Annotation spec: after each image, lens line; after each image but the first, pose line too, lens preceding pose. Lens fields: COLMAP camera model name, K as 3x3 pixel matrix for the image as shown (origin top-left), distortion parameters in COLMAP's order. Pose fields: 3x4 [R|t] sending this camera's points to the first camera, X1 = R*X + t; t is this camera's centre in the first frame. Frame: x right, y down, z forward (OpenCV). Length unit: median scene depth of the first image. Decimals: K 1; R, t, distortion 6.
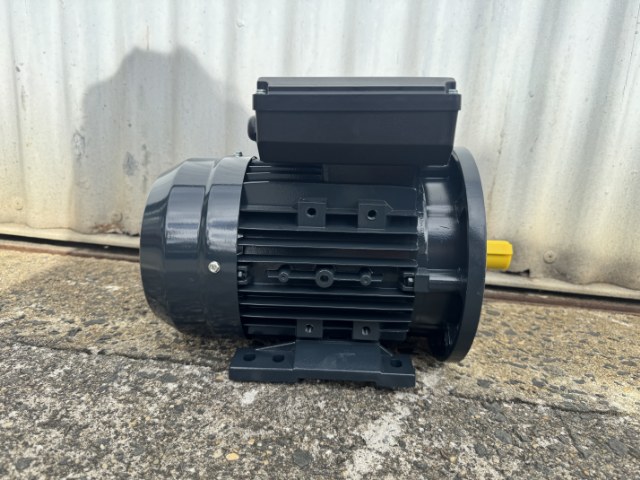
lens RADIAL K [[463.8, 0, 316.2], [0, 463.8, 236.0], [0, 0, 1]] dist [-0.019892, -0.005979]
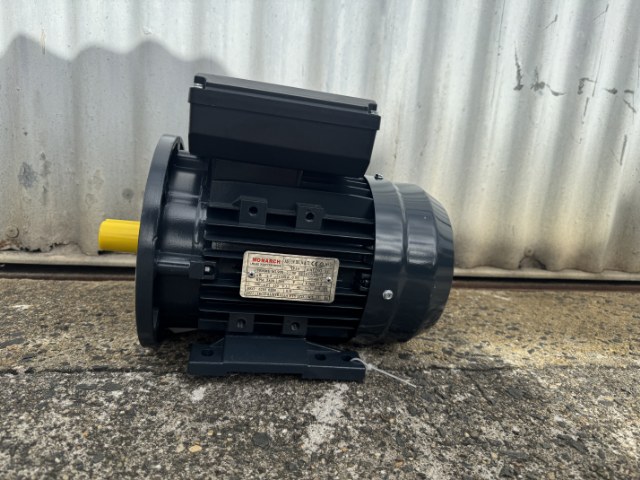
lens RADIAL K [[463.8, 0, 315.5], [0, 463.8, 239.0], [0, 0, 1]] dist [-0.019892, -0.005979]
pose [[0.969071, -0.056267, 0.240281, -0.114415], [0.059418, 0.998216, -0.005884, 0.023445], [-0.239521, 0.019979, 0.970686, -0.066745]]
